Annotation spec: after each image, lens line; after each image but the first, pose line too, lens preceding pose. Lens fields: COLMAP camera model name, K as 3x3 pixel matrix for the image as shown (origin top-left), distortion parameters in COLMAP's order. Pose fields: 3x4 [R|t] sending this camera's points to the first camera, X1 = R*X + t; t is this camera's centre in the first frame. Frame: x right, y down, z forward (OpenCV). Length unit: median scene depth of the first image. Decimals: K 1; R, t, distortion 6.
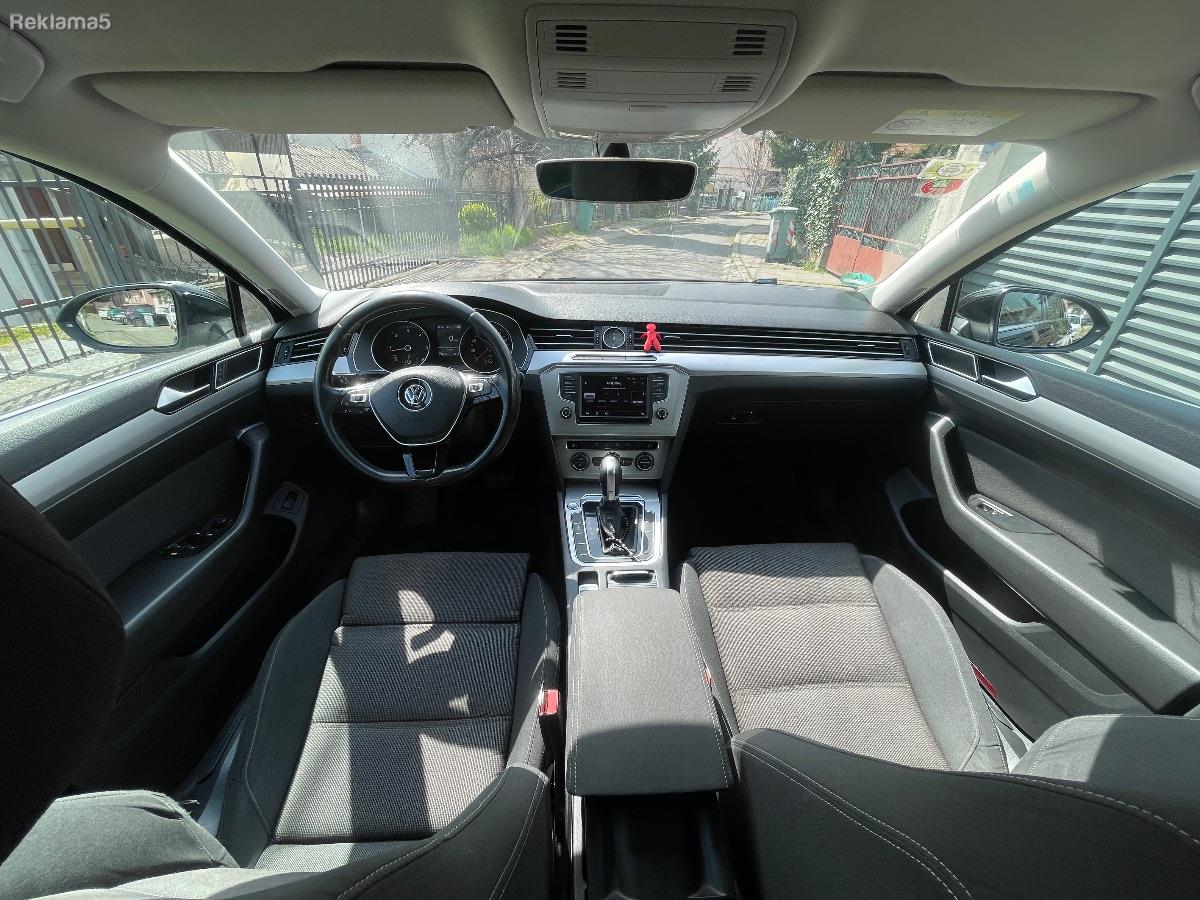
lens RADIAL K [[482.0, 0, 607.3], [0, 482.0, 449.0], [0, 0, 1]] dist [-0.000244, 0.001100]
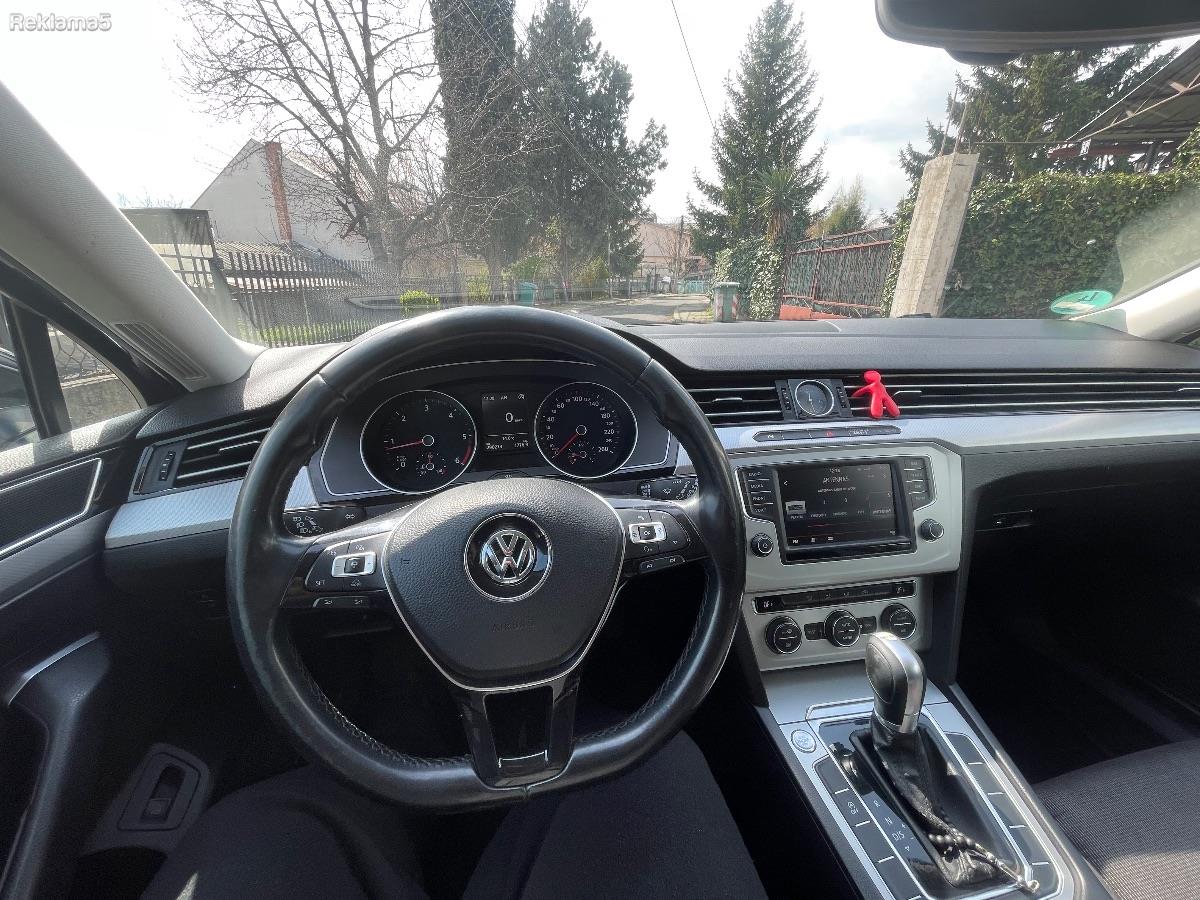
lens RADIAL K [[482.0, 0, 604.9], [0, 482.0, 449.1], [0, 0, 1]] dist [-0.000244, 0.001100]
pose [[0.991103, -0.065746, 0.115724, -0.300981], [0.082727, 0.985422, -0.148657, -0.112065], [-0.104264, 0.156908, 0.982094, 0.496028]]
